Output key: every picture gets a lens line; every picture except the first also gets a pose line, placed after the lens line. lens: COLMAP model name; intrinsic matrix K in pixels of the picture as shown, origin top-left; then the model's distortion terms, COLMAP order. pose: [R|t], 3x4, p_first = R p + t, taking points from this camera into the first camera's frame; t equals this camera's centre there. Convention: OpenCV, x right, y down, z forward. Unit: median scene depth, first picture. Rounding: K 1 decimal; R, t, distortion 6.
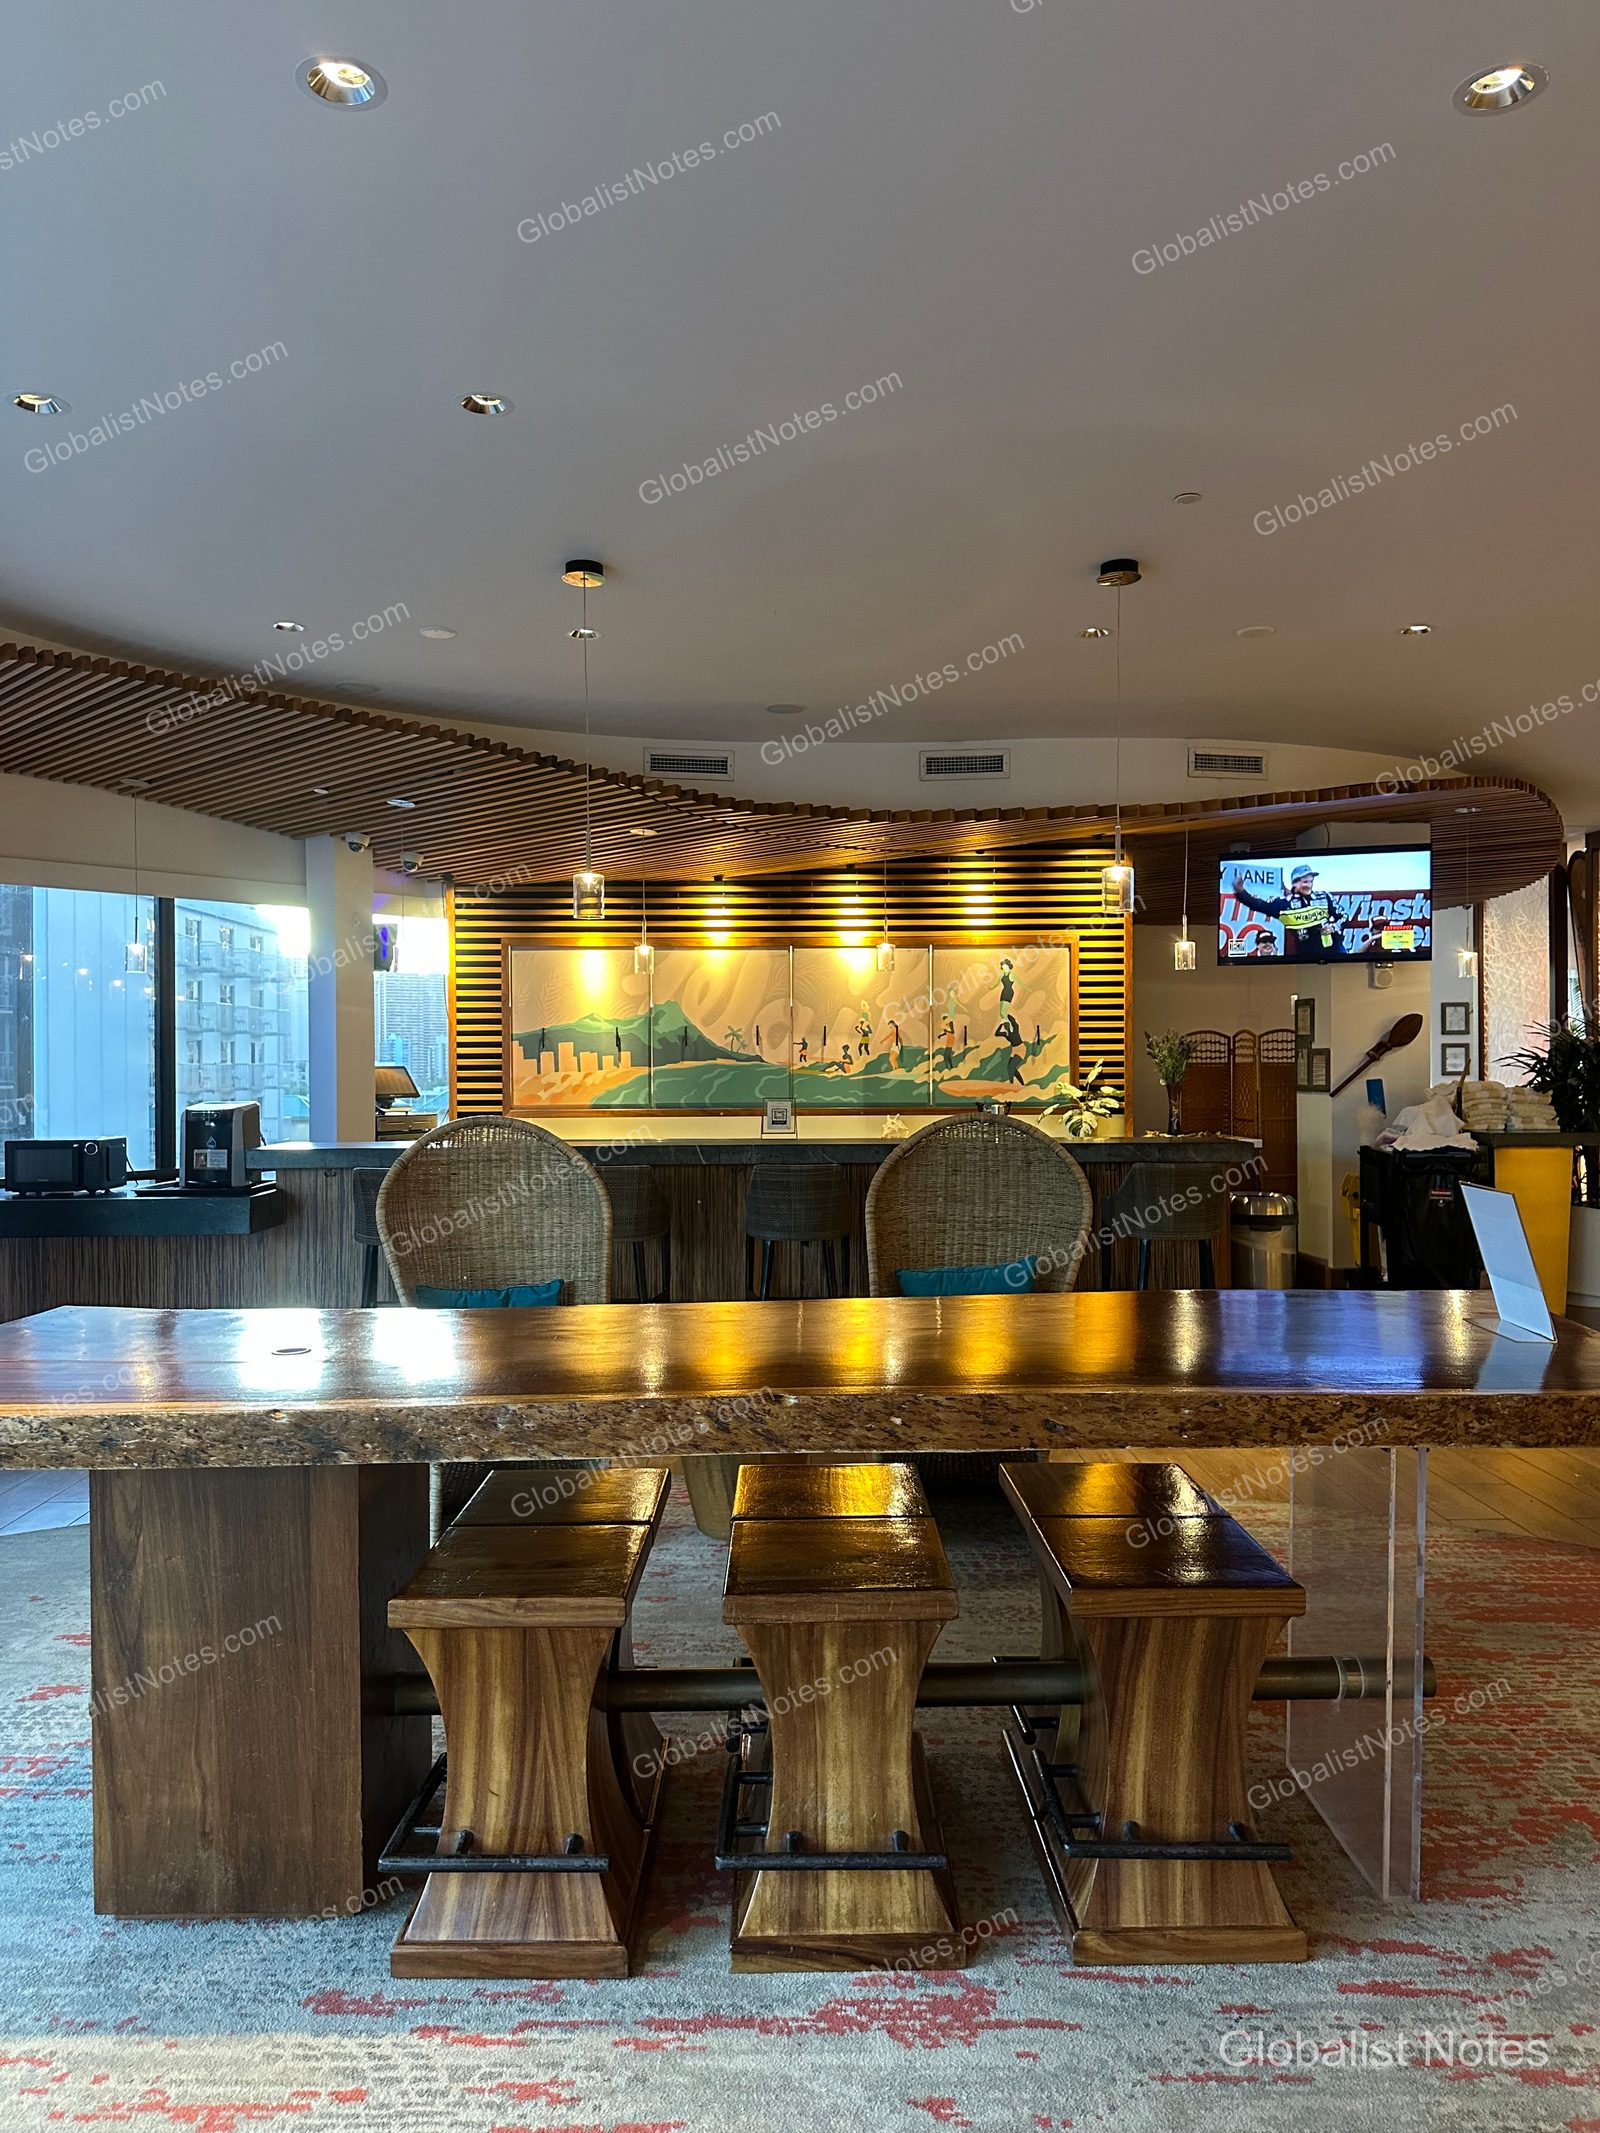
lens RADIAL K [[1460.1, 0, 800.0], [0, 1460.1, 1066.5], [0, 0, 1]] dist [0.173982, -0.341699]
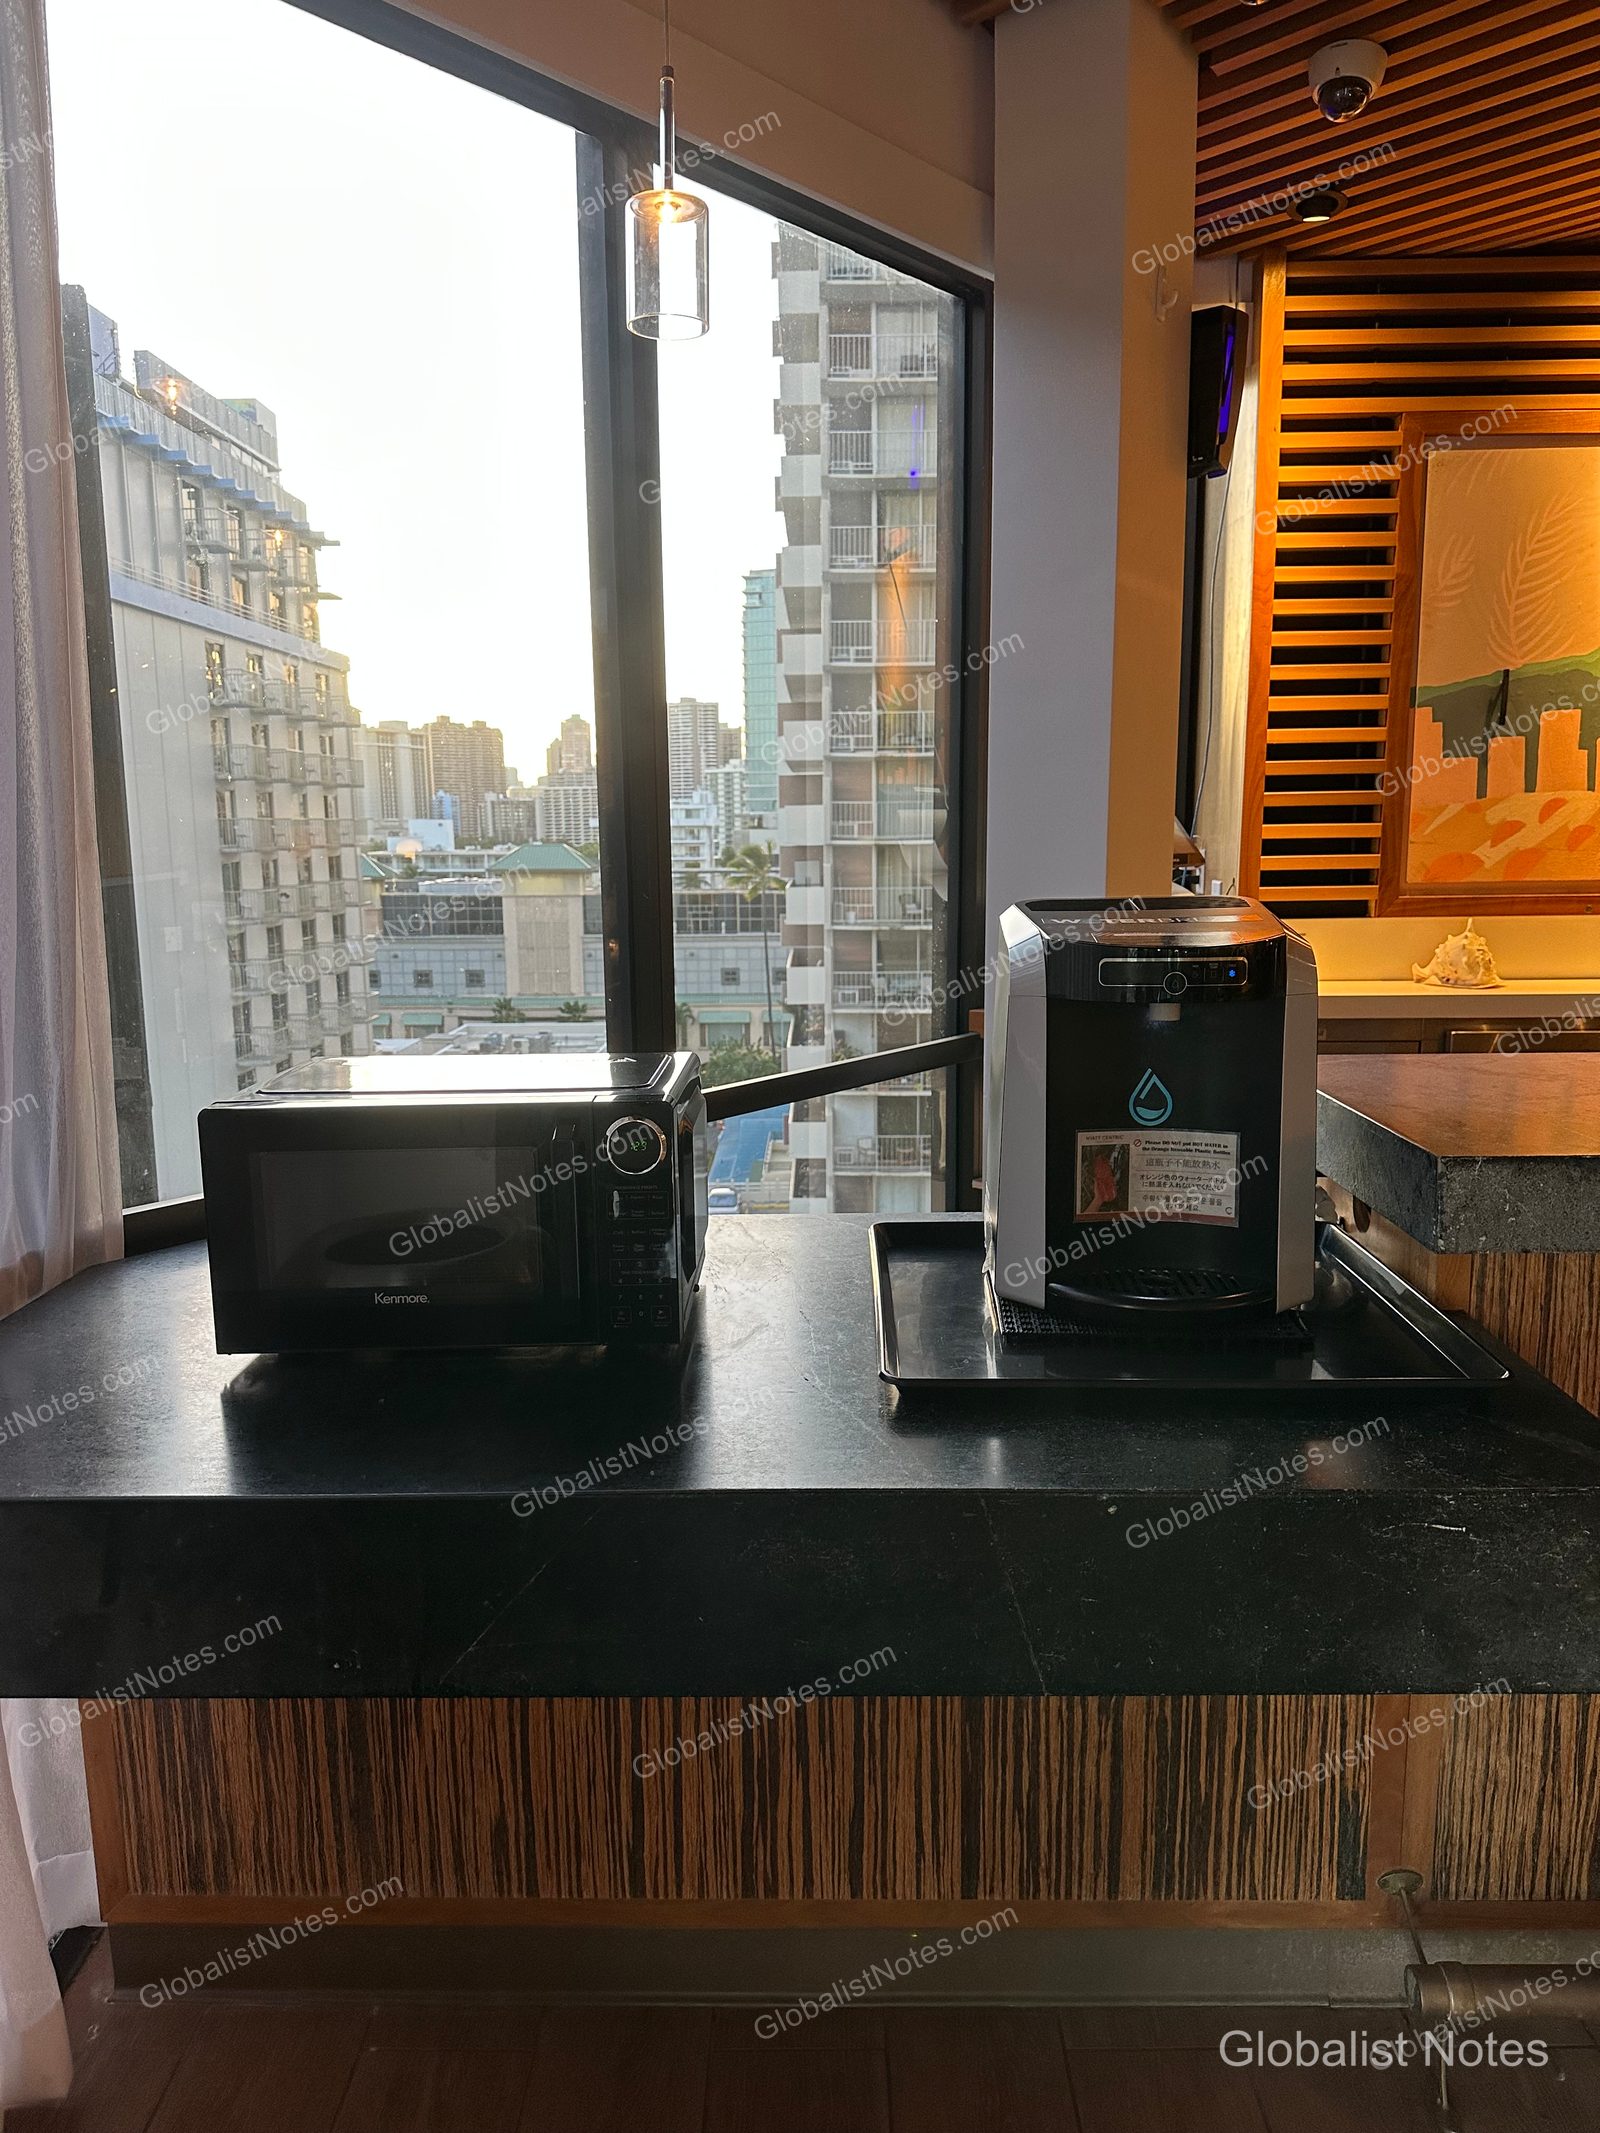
lens RADIAL K [[1460.1, 0, 800.0], [0, 1460.1, 1066.5], [0, 0, 1]] dist [0.173982, -0.341699]
pose [[0.999426, -0.000395, -0.033886, -0.335090], [0.005911, 0.986635, 0.162837, 0.009624], [0.033369, -0.162944, 0.986071, 0.611231]]
